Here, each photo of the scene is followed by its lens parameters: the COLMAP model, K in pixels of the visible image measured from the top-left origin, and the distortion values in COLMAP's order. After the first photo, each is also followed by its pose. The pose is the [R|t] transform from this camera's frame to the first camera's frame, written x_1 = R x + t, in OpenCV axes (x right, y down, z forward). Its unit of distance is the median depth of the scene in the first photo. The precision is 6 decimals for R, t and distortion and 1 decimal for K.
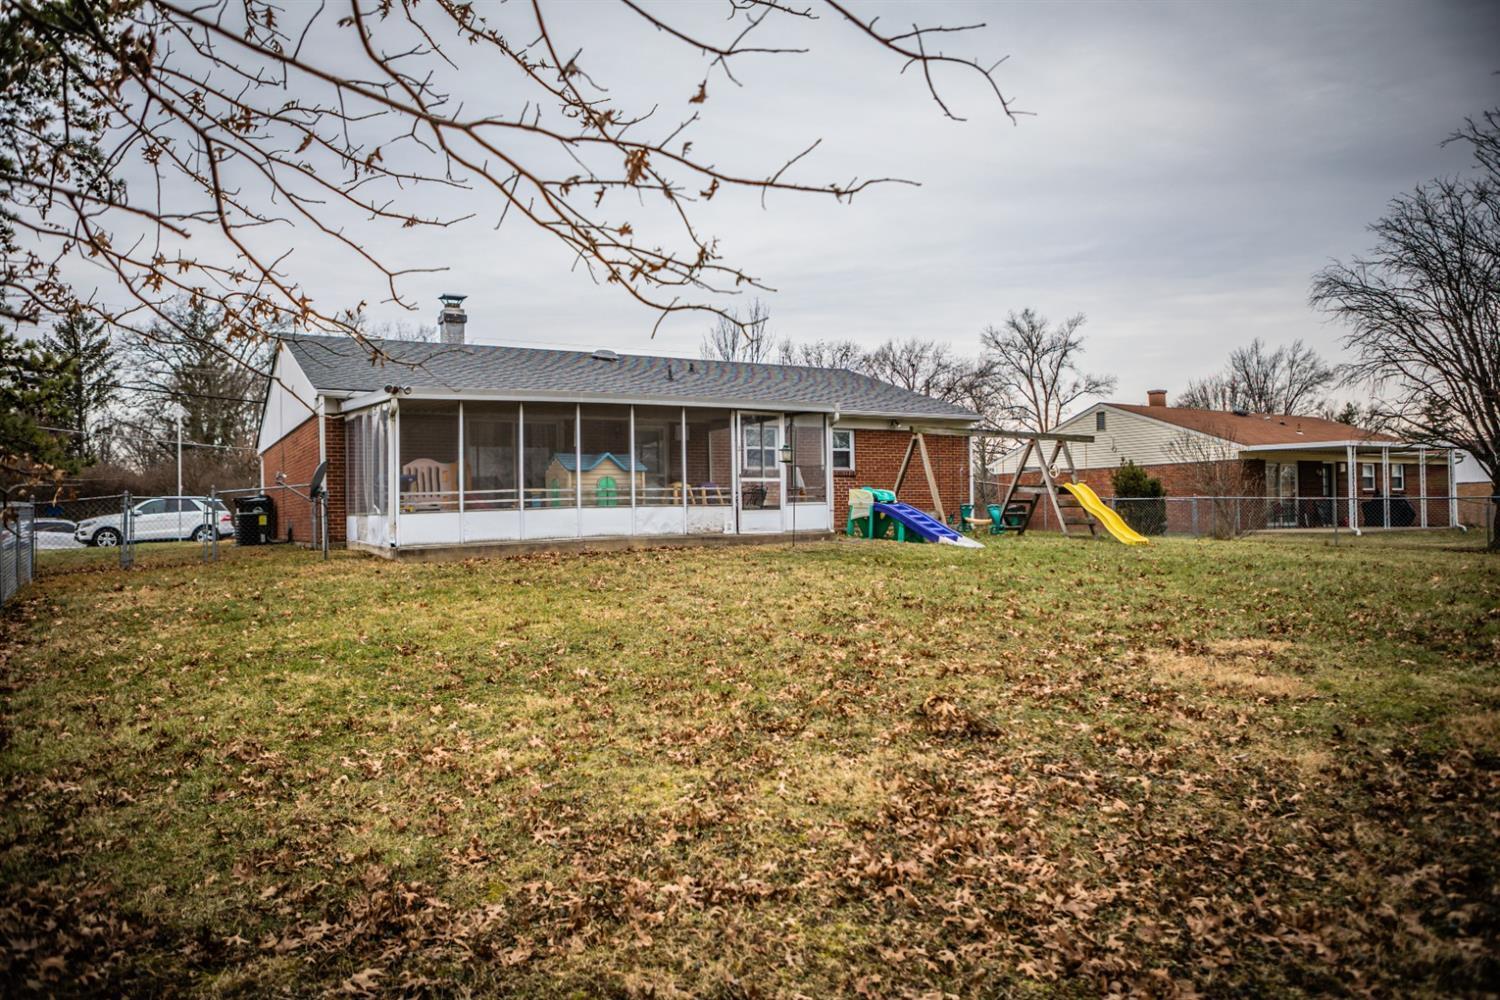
lens RADIAL K [[1014.4, 0, 751.9], [0, 1014.4, 506.0], [0, 0, 1]] dist [-0.058168, 0.022358]
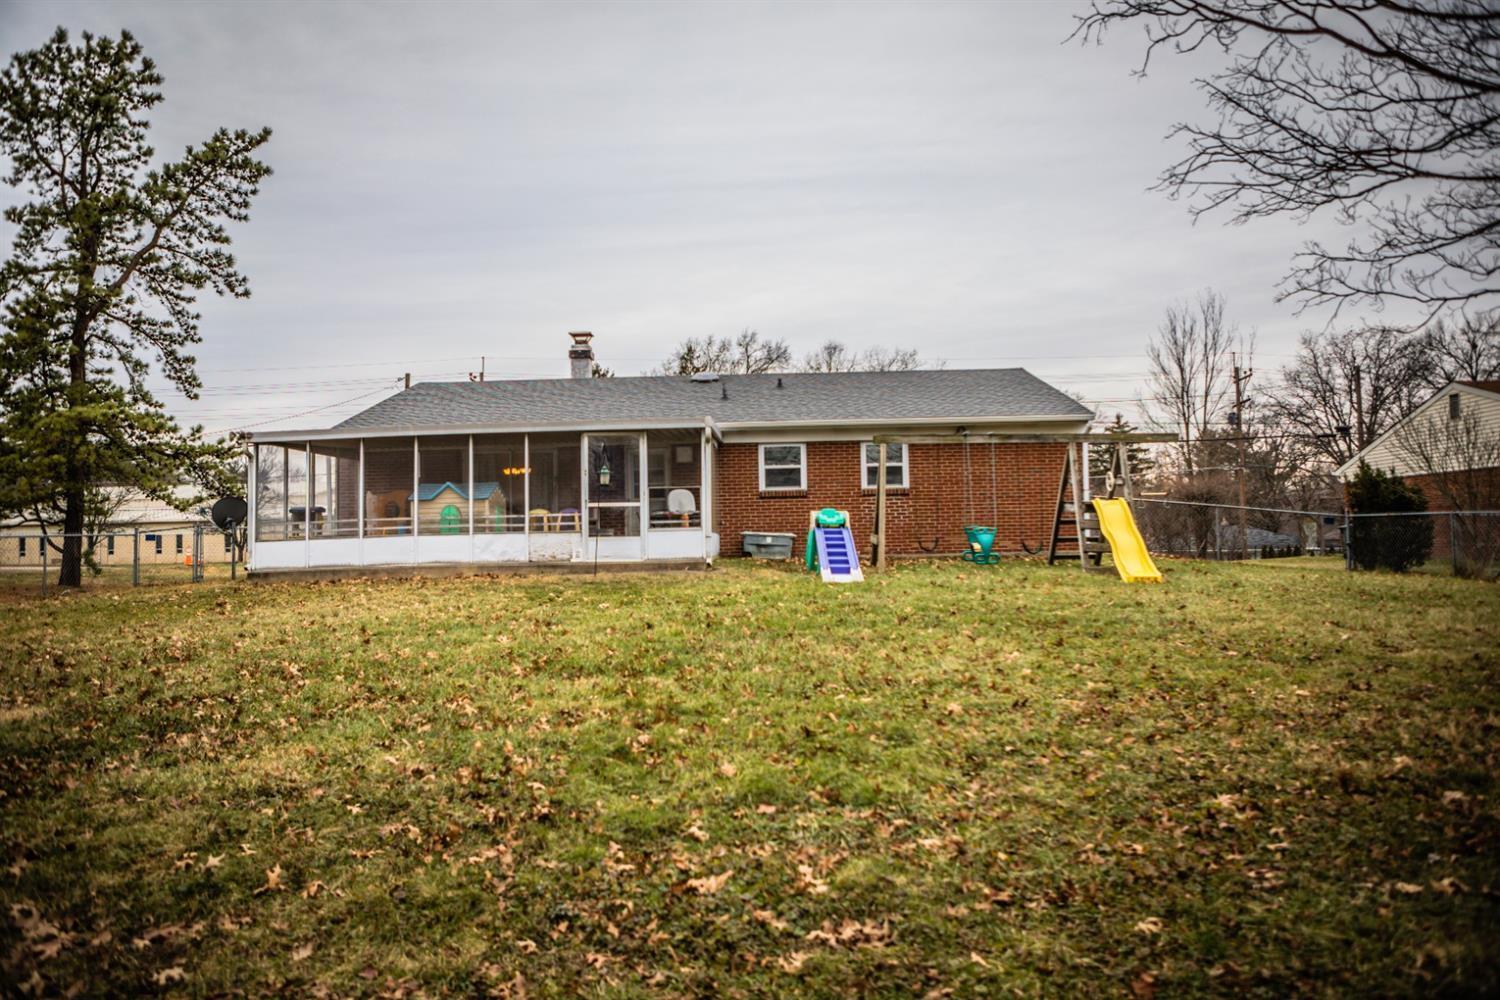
lens RADIAL K [[1014.4, 0, 750.4], [0, 1014.4, 501.4], [0, 0, 1]] dist [-0.058168, 0.022358]
pose [[0.849720, -0.017030, -0.526960, 0.585840], [0.007224, 0.999760, -0.020661, -0.008098], [0.527185, 0.013749, 0.849639, 0.252333]]
